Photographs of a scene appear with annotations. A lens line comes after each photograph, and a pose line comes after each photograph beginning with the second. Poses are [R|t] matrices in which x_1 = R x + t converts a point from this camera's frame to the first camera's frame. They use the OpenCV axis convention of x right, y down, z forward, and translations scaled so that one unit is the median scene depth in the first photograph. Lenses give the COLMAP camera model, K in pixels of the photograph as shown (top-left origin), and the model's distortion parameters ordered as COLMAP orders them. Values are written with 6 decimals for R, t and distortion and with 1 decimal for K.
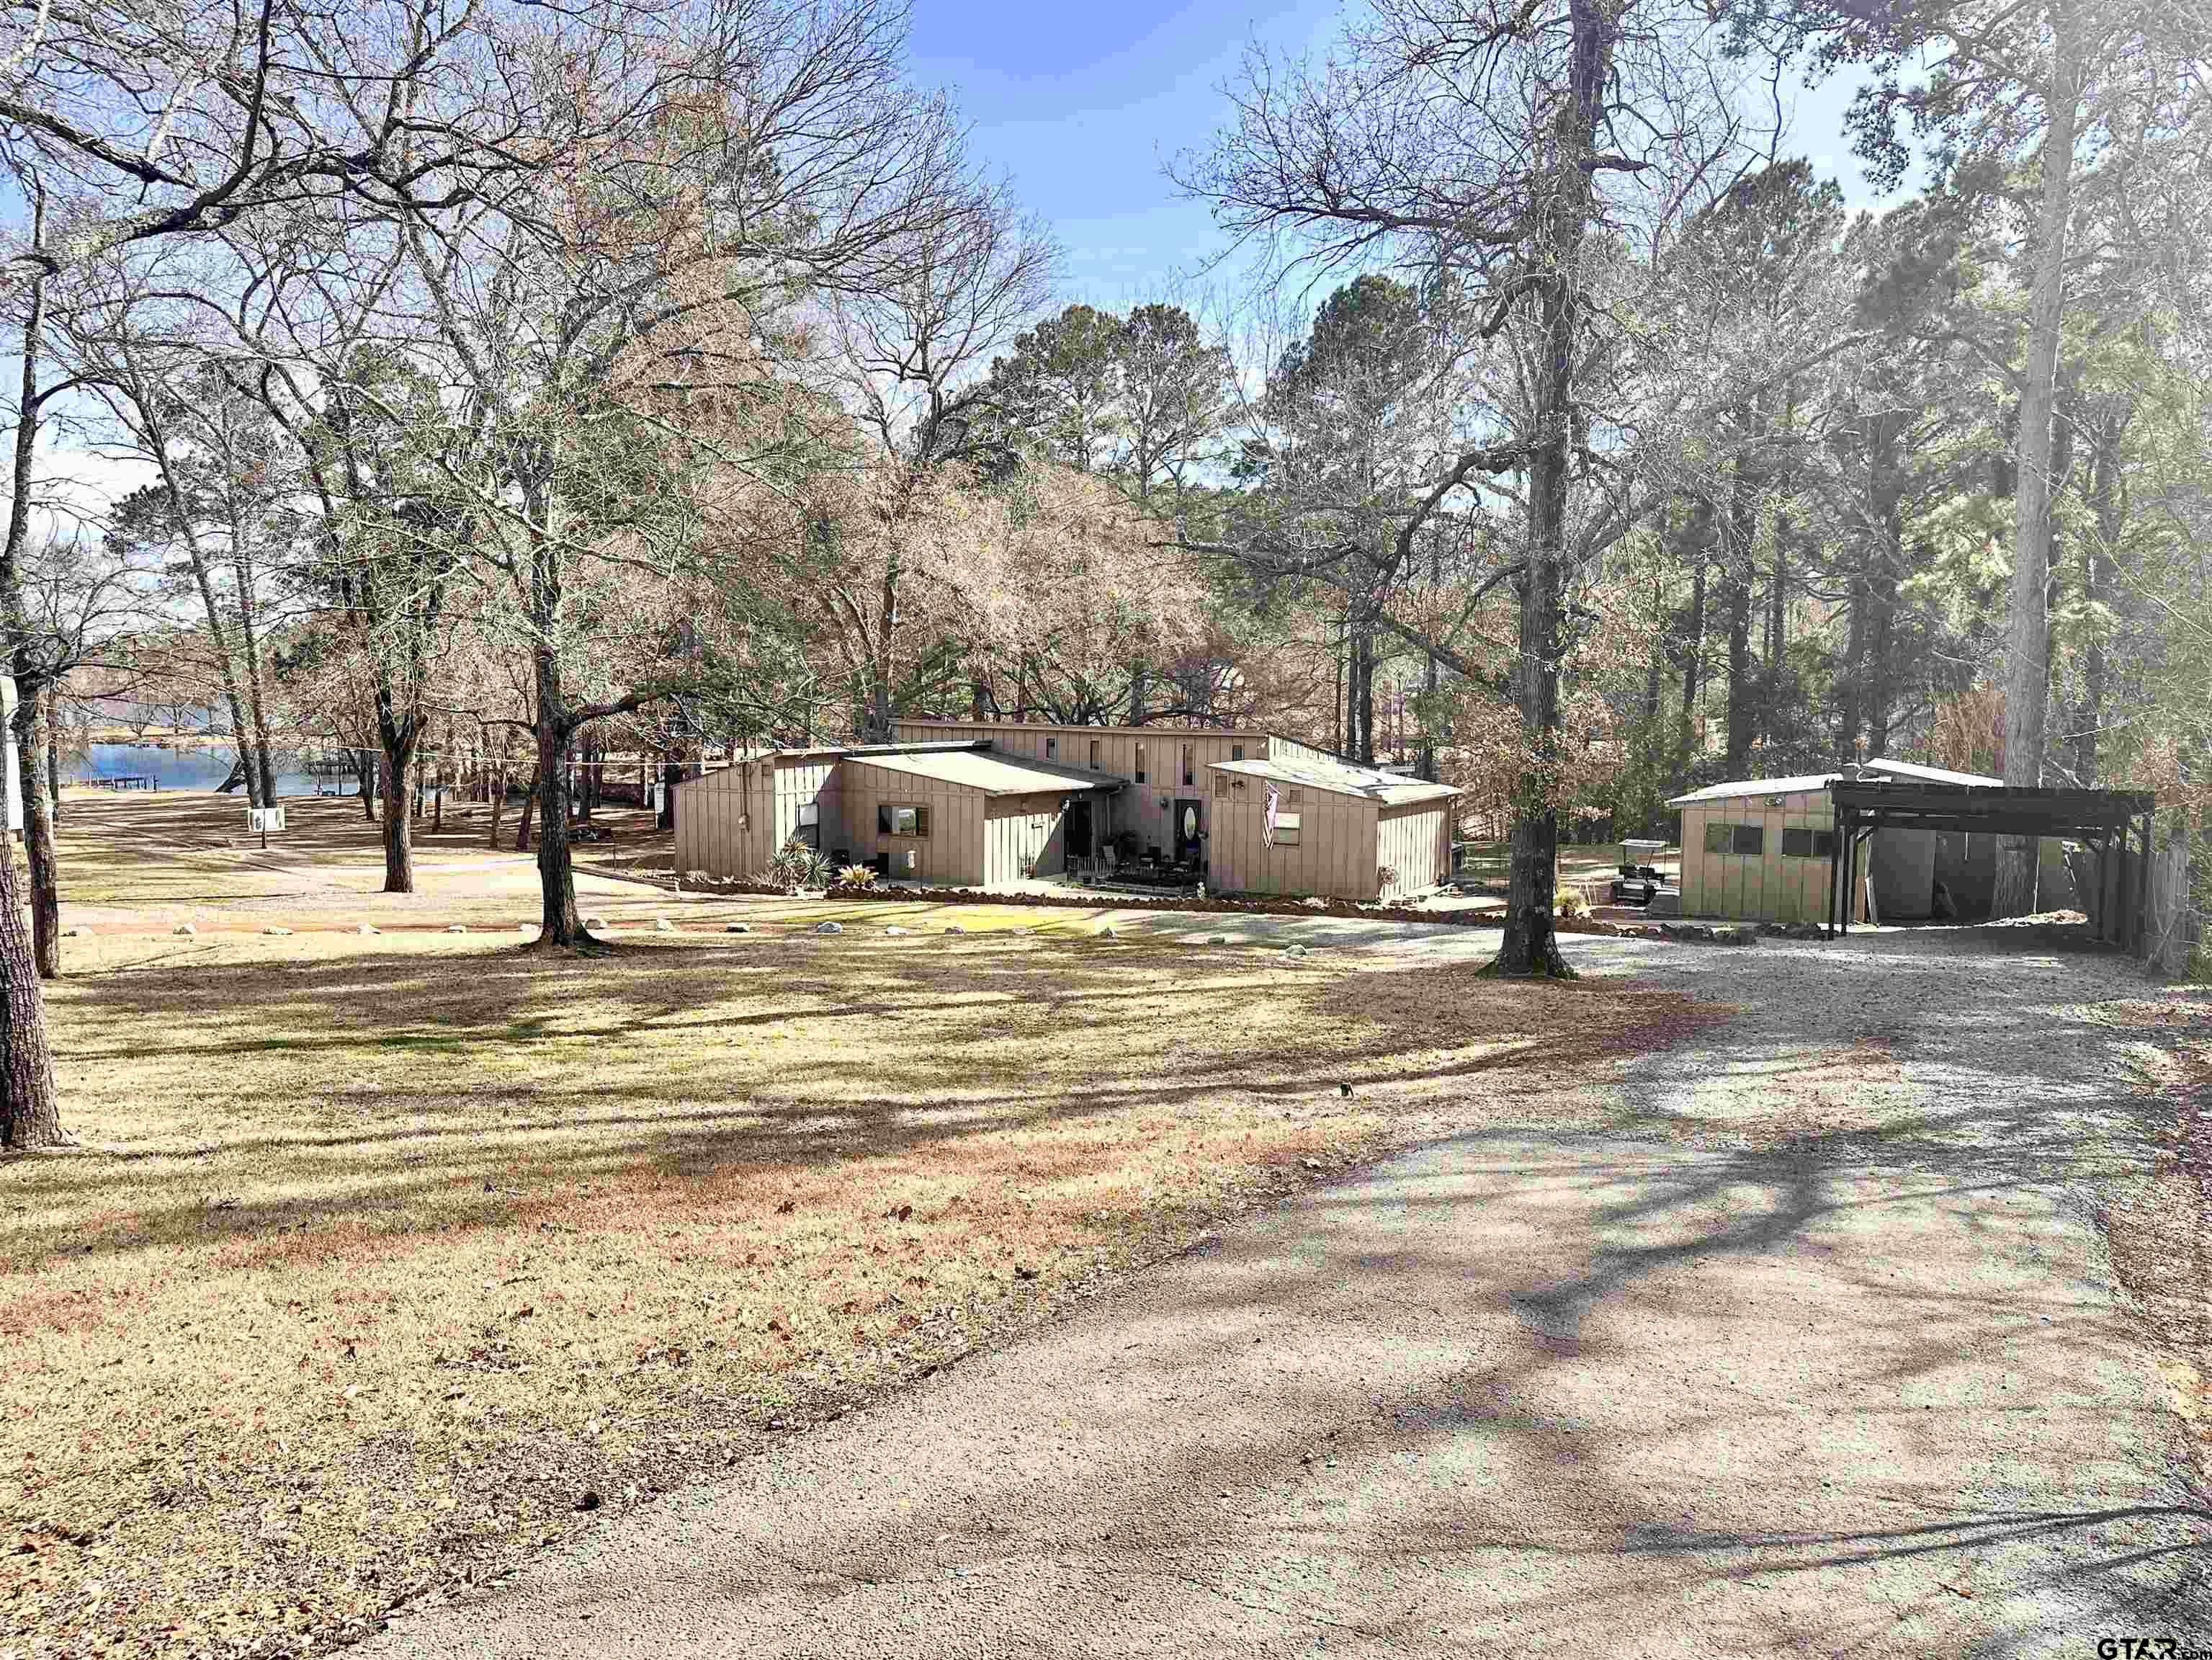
lens RADIAL K [[1531.6, 0, 1106.0], [0, 1531.6, 830.0], [0, 0, 1]] dist [0.003482, 0.000543]
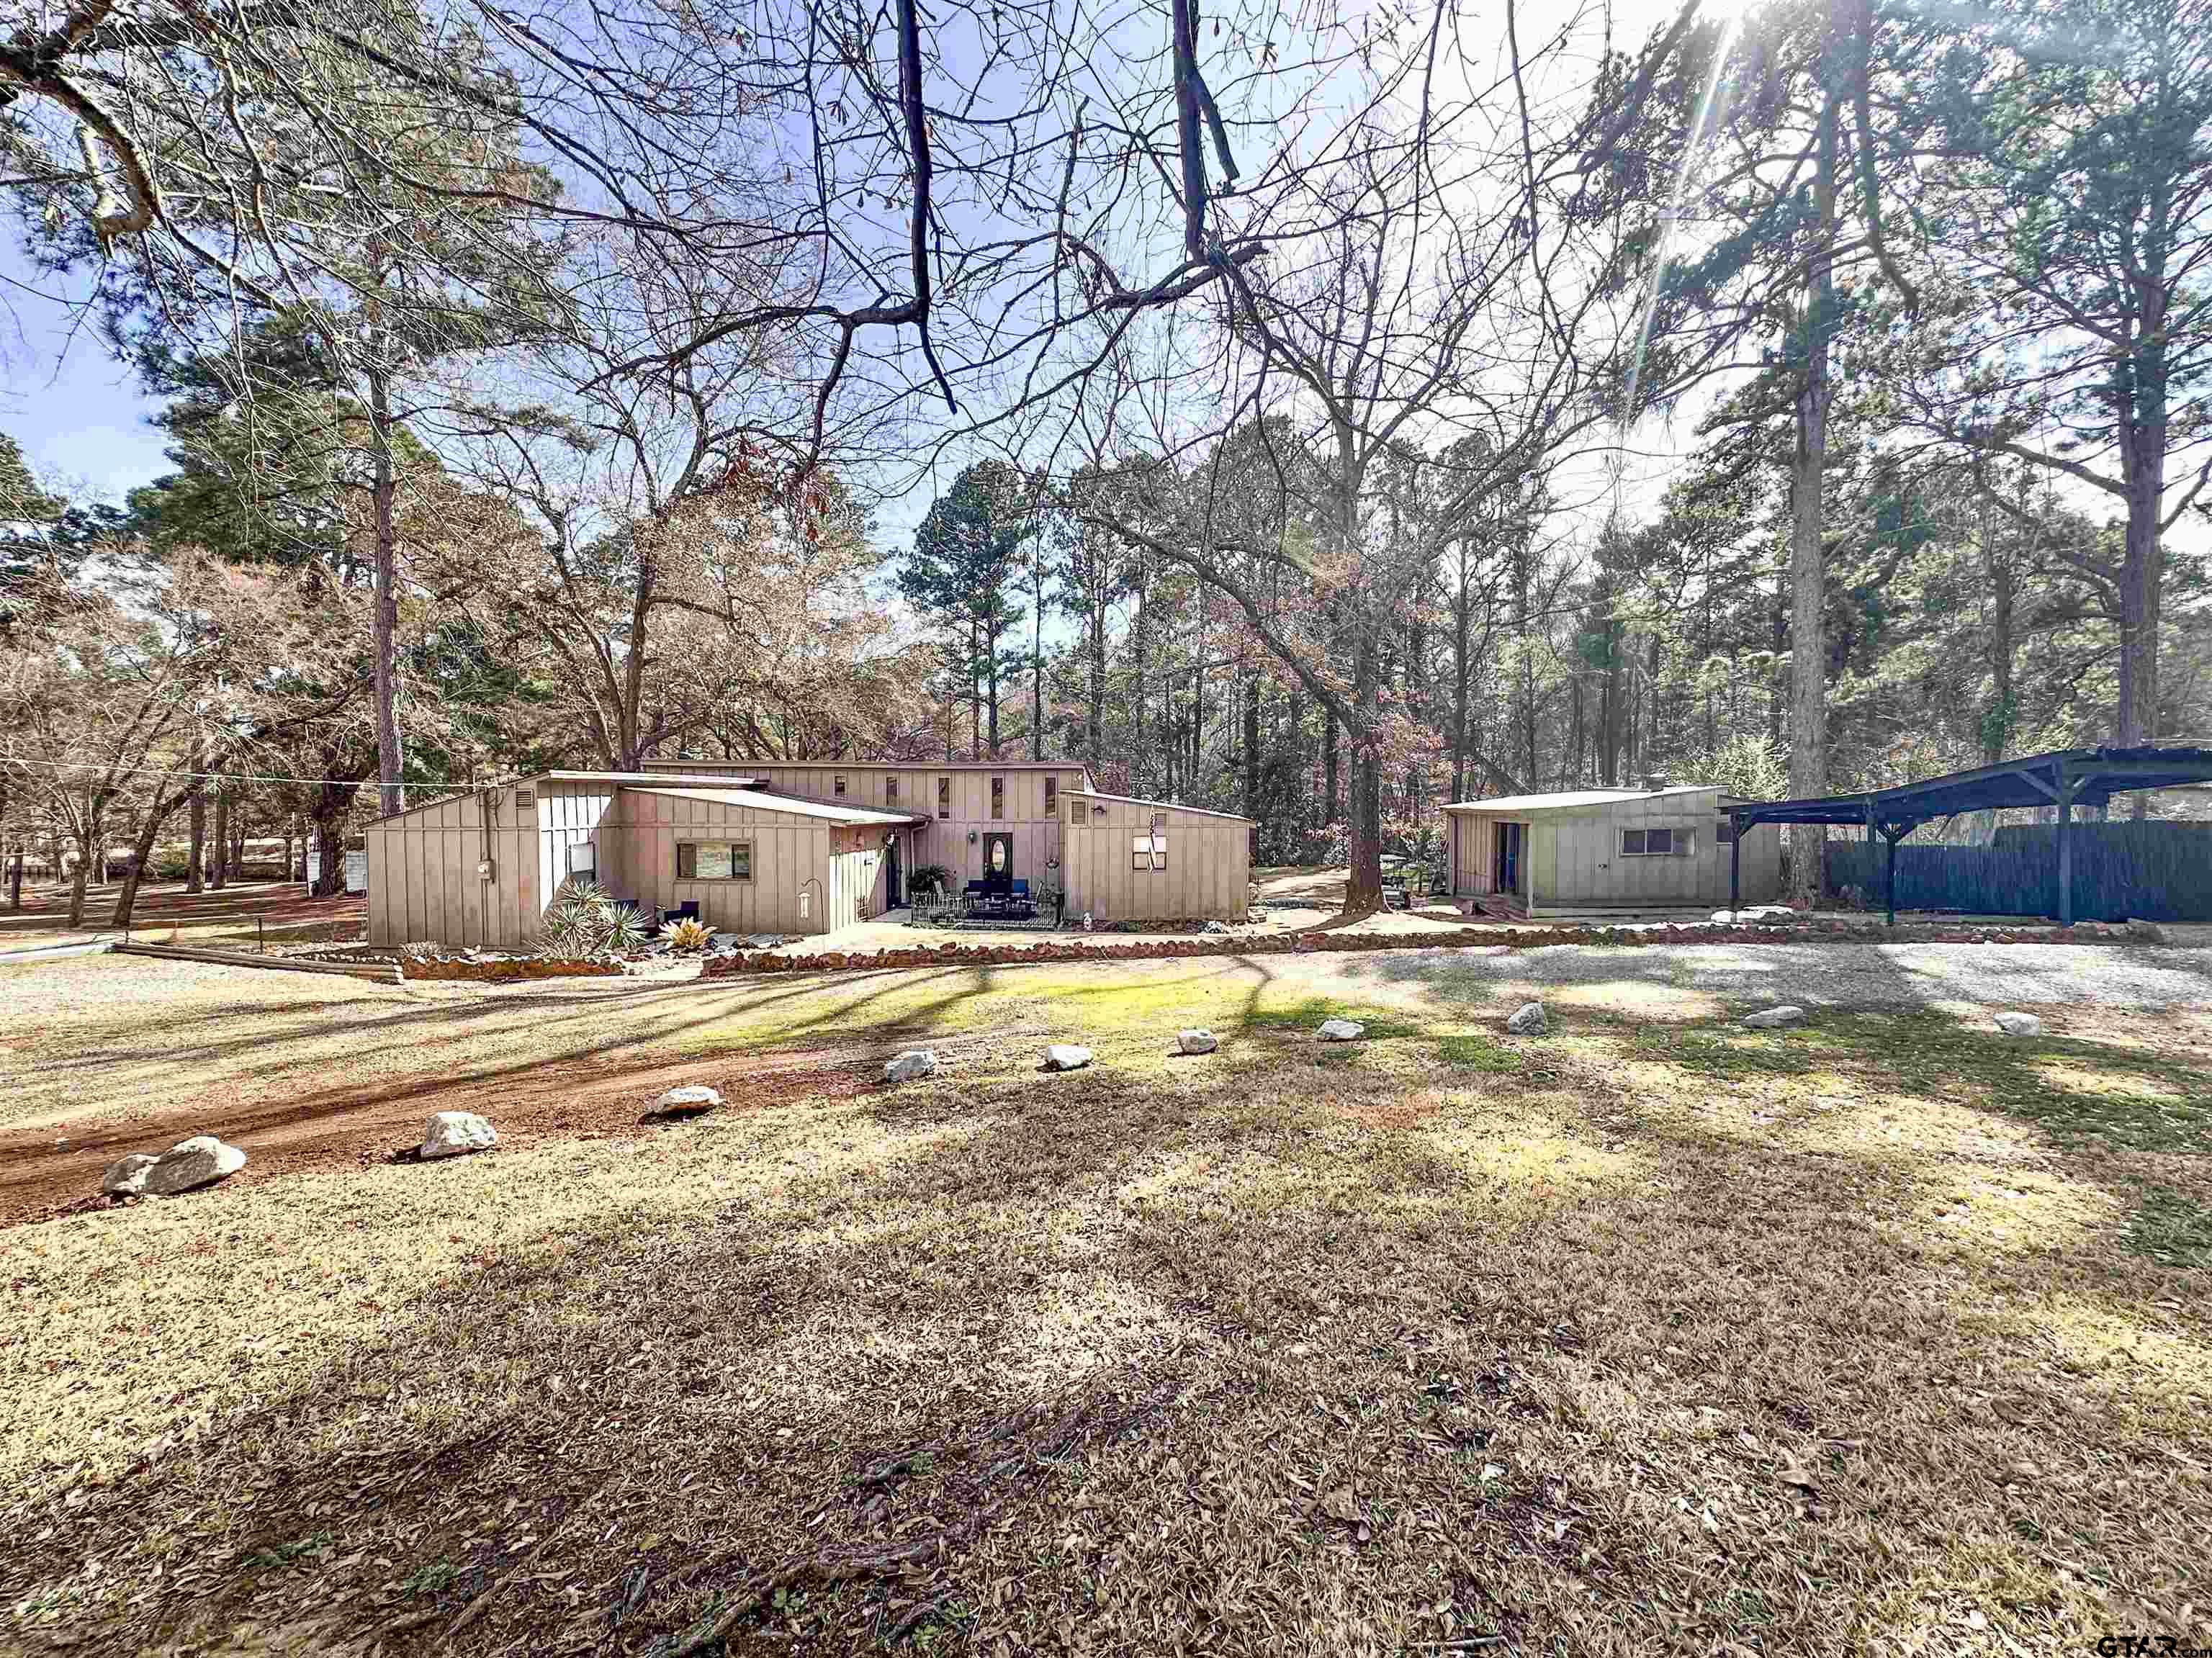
lens RADIAL K [[889.4, 0, 1106.0], [0, 889.4, 829.0], [0, 0, 1]] dist [-0.002013, 0.000081]
pose [[0.898756, -0.023441, 0.437822, -0.149801], [0.046028, 0.998096, -0.041048, 0.005833], [-0.436026, 0.057044, 0.898124, 0.468009]]
